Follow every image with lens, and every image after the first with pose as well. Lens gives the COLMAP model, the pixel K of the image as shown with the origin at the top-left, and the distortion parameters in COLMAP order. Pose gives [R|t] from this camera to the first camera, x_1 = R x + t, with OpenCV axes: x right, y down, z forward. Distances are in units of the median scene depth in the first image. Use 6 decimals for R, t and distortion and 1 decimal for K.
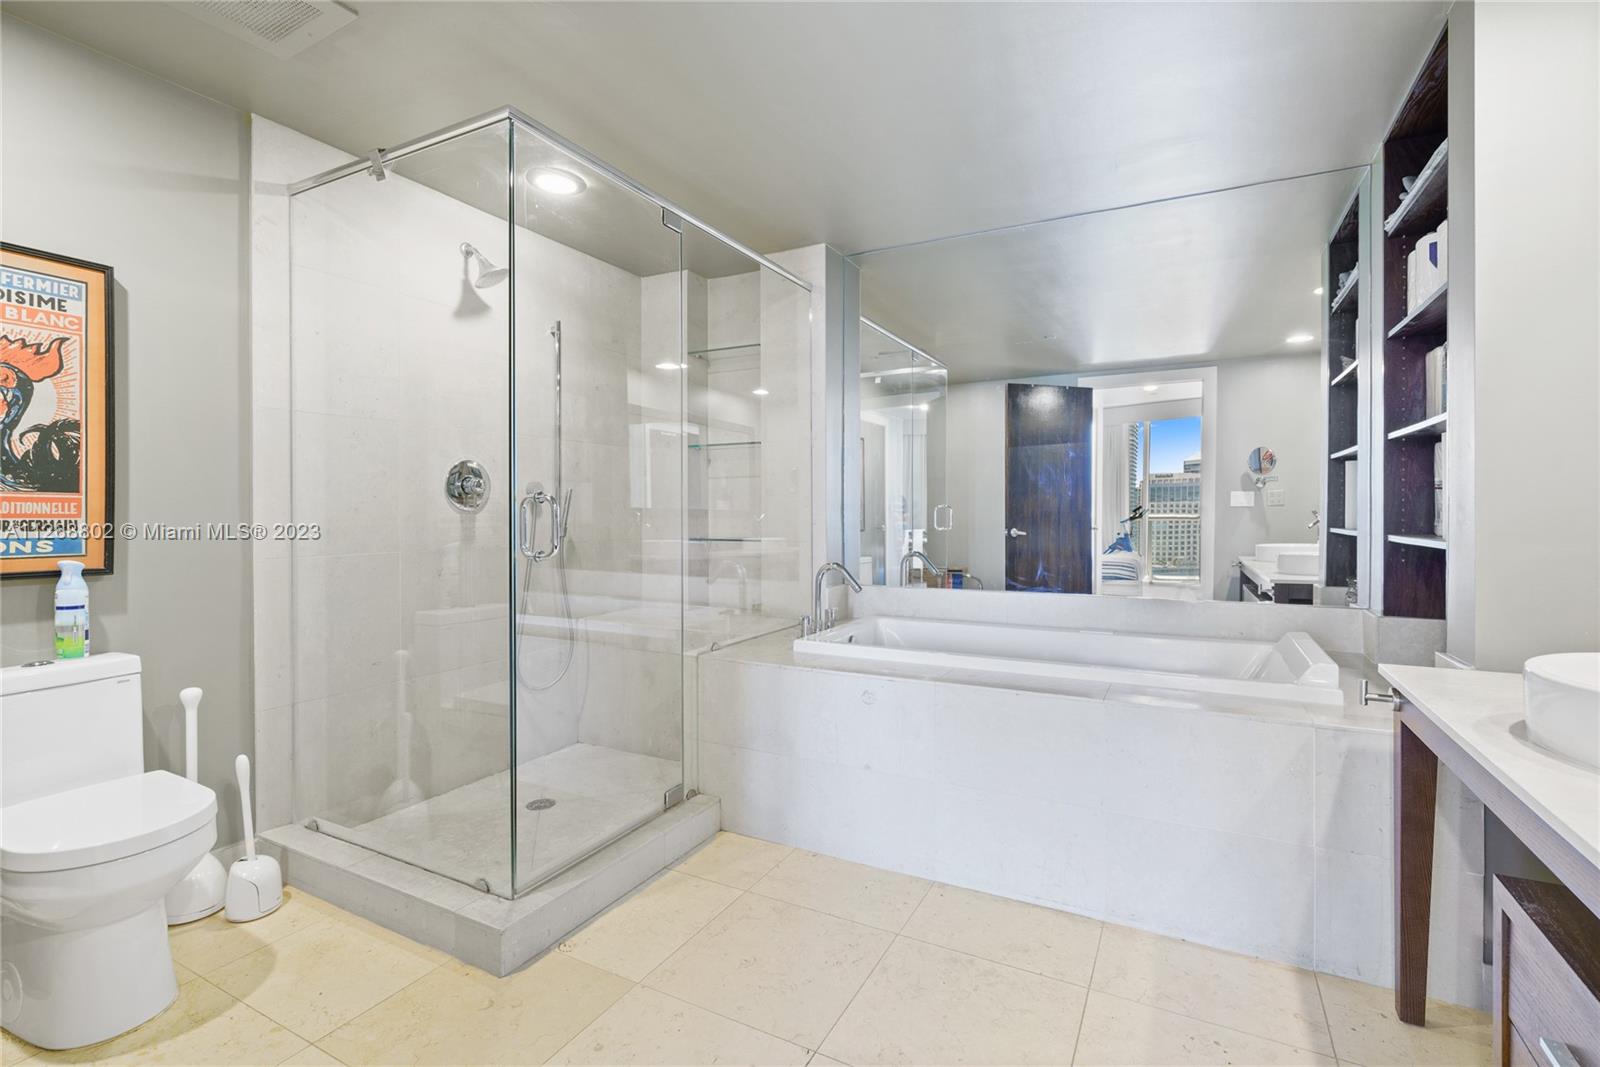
lens RADIAL K [[729.6, 0, 808.3], [0, 729.6, 510.7], [0, 0, 1]] dist [-0.011917, 0.004917]
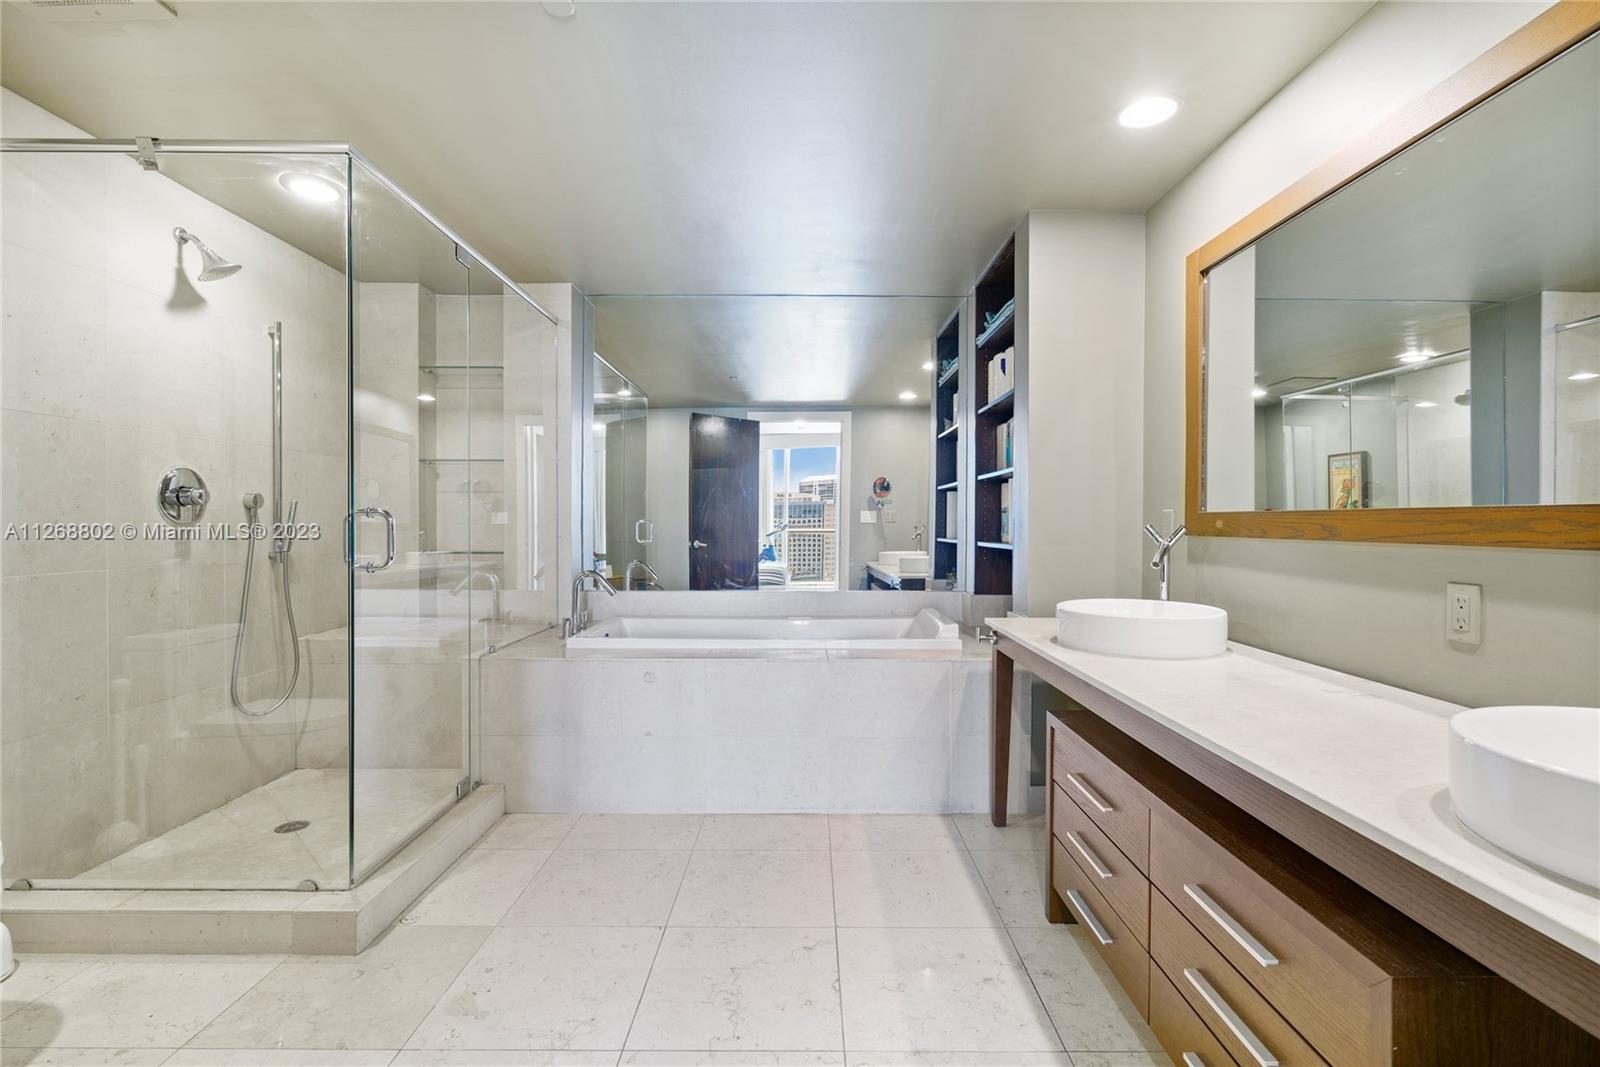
lens RADIAL K [[729.6, 0, 799.9], [0, 729.6, 529.4], [0, 0, 1]] dist [-0.011917, 0.004917]
pose [[0.885955, 0.000067, 0.463772, -0.239329], [-0.003210, 0.999977, 0.005988, -0.000873], [-0.463760, -0.006794, 0.885935, -0.186149]]
